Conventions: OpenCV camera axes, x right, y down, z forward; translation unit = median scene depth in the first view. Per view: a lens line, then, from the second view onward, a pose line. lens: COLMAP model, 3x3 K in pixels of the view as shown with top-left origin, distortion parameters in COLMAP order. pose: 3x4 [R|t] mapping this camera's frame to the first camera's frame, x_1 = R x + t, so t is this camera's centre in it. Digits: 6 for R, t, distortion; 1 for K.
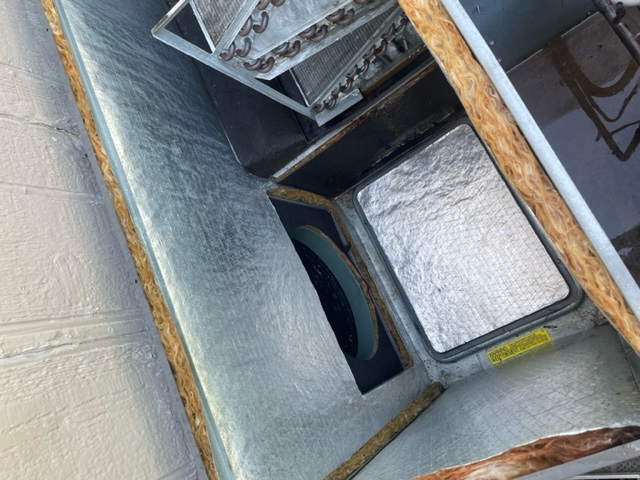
lens RADIAL K [[493.2, 0, 321.1], [0, 493.2, 239.1], [0, 0, 1]] dist [0.015143, -0.026466]
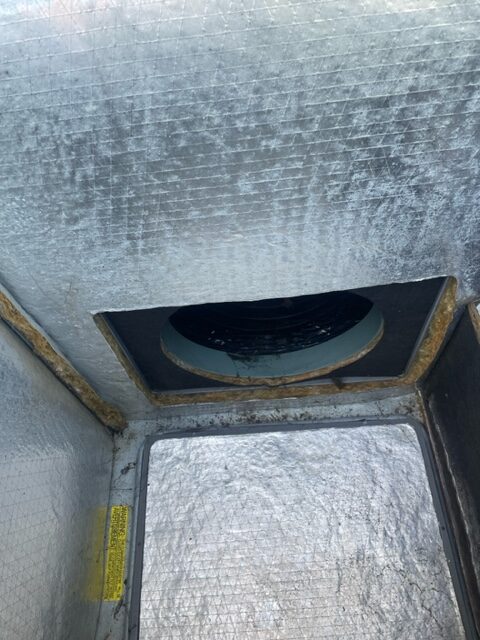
lens RADIAL K [[493.2, 0, 239.1], [0, 493.2, 316.8], [0, 0, 1]] dist [0.015143, -0.026466]
pose [[-0.335958, 0.941761, 0.014786, 0.006199], [-0.877837, -0.318767, 0.357477, -0.082426], [0.341371, 0.107118, 0.933805, 0.330498]]
